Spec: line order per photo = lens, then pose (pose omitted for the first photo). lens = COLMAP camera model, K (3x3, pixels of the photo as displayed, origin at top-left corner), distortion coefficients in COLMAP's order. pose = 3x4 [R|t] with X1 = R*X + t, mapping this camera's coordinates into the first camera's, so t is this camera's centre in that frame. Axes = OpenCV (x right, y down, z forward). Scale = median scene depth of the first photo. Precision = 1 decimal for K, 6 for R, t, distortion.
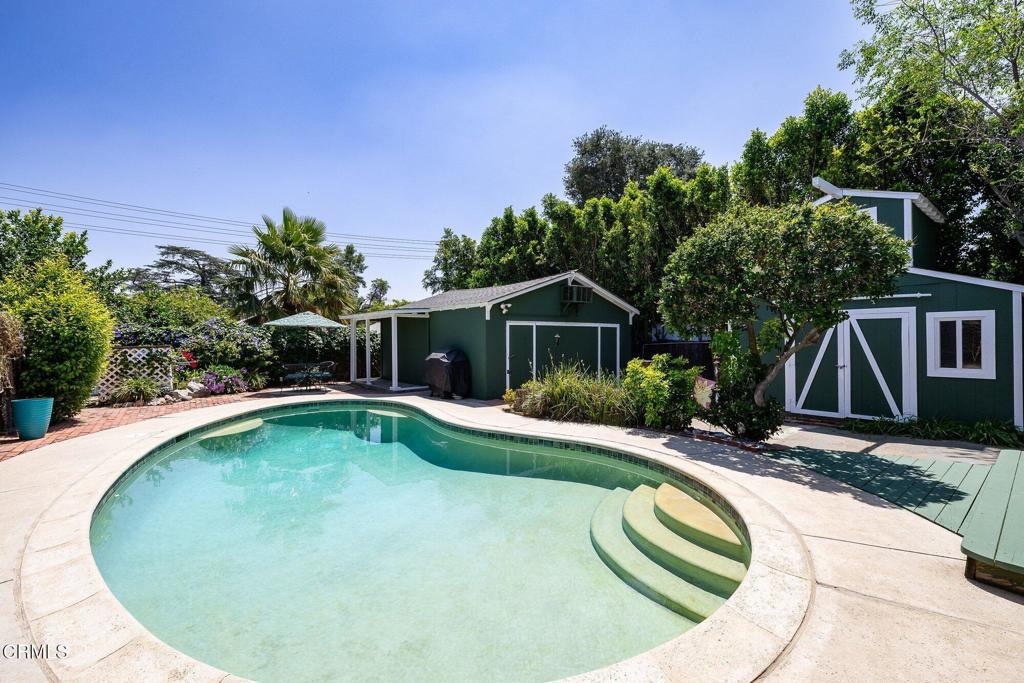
lens RADIAL K [[427.8, 0, 509.7], [0, 427.8, 339.6], [0, 0, 1]] dist [-0.000751, 0.000005]
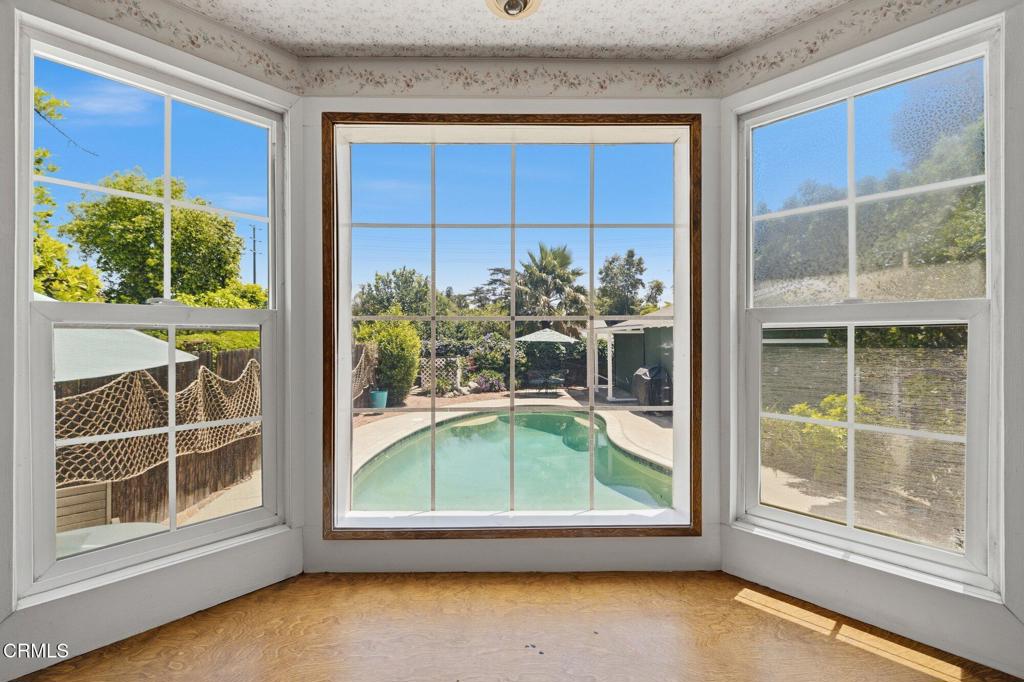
lens RADIAL K [[427.8, 0, 516.9], [0, 427.8, 337.5], [0, 0, 1]] dist [-0.000751, 0.000005]
pose [[0.797203, 0.003635, -0.603701, 0.217432], [-0.001322, 0.999990, 0.004274, -0.051100], [0.603710, -0.002609, 0.797199, -0.026791]]
